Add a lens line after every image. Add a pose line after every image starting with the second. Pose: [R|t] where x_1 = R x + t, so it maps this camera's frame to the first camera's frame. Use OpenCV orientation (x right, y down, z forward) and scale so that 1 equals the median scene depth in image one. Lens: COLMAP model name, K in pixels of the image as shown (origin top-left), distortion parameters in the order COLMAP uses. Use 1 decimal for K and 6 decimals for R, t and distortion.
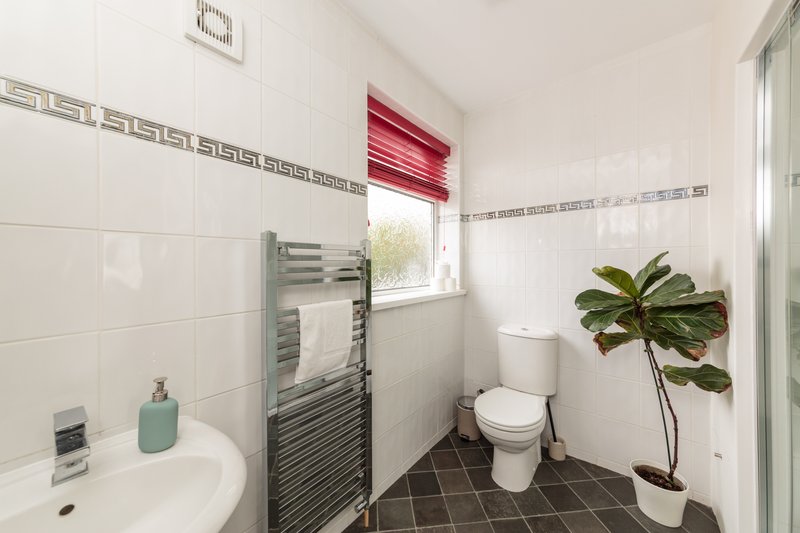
lens RADIAL K [[281.1, 0, 398.8], [0, 281.1, 263.6], [0, 0, 1]] dist [0.001584, 0.000119]
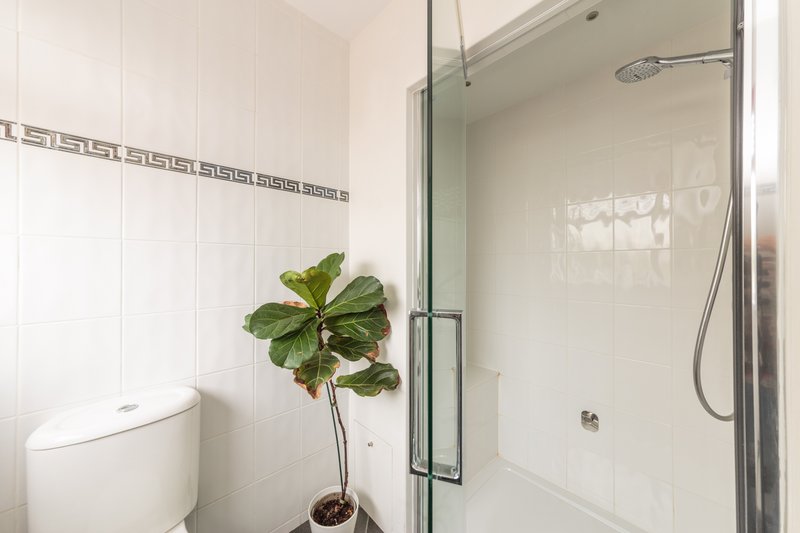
lens RADIAL K [[281.1, 0, 398.0], [0, 281.1, 266.5], [0, 0, 1]] dist [0.001584, 0.000119]
pose [[0.146326, 0.004152, 0.989228, 0.074946], [0.004464, 0.999978, -0.004857, 0.007676], [-0.989226, 0.005127, 0.146304, 0.679136]]
